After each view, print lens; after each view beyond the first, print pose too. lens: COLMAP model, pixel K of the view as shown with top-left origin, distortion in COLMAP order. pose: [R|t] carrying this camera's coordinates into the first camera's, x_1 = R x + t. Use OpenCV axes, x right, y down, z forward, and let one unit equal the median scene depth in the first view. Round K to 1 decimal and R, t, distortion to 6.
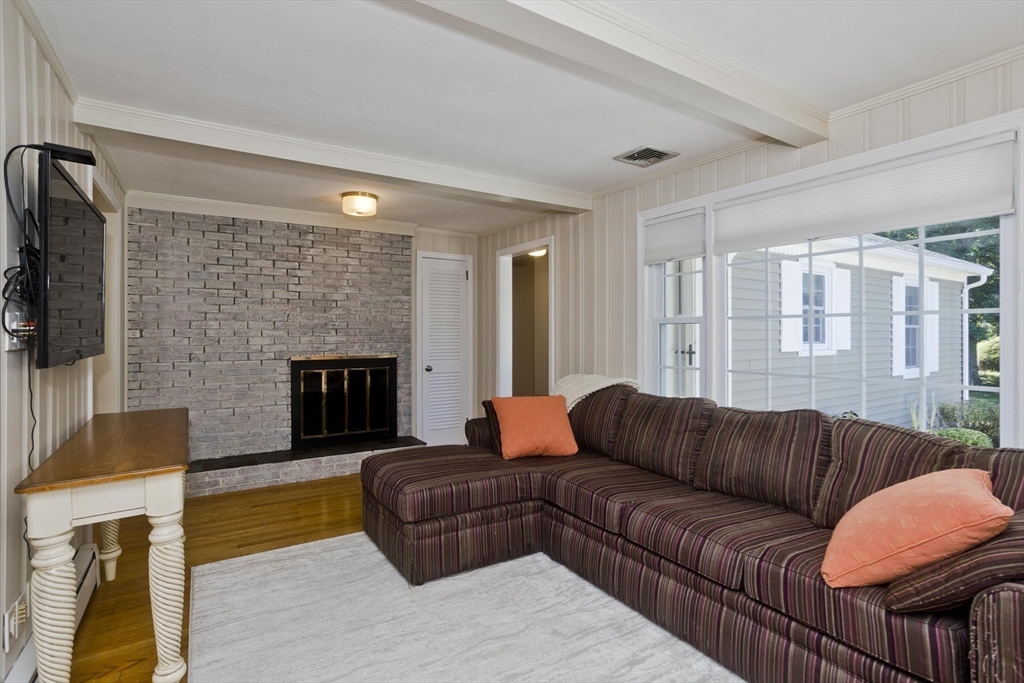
lens RADIAL K [[506.5, 0, 521.6], [0, 506.5, 331.1], [0, 0, 1]] dist [-0.042769, 0.024491]
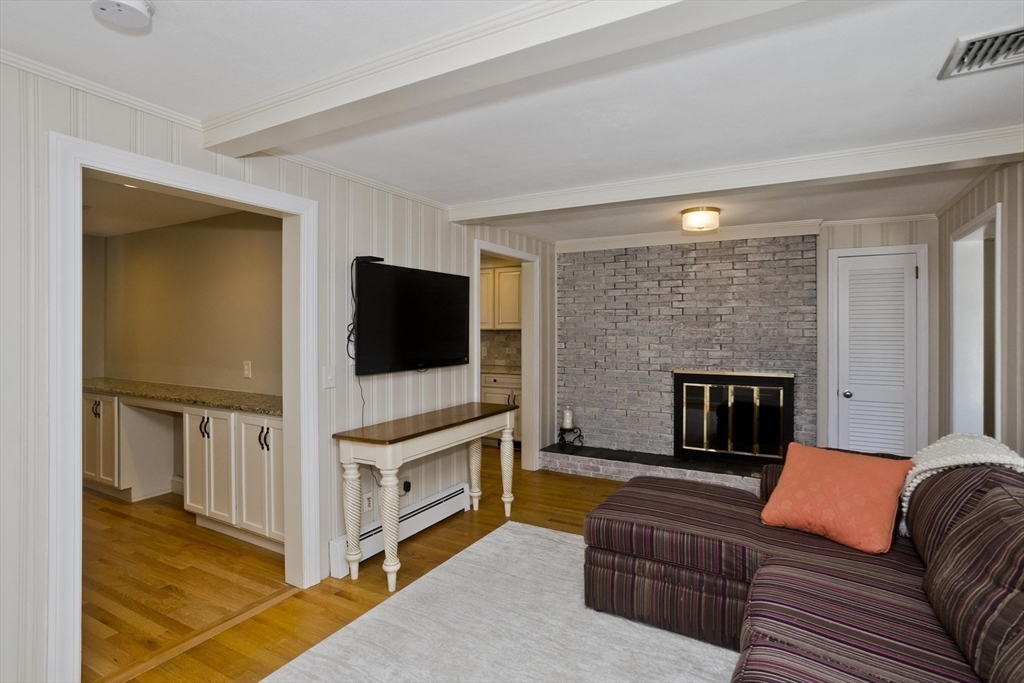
lens RADIAL K [[506.5, 0, 521.6], [0, 506.5, 331.1], [0, 0, 1]] dist [-0.042769, 0.024491]
pose [[0.479667, 0.007848, -0.877416, 0.327322], [-0.005252, 0.999968, 0.006073, -0.035200], [0.877435, 0.001695, 0.479692, 0.202785]]
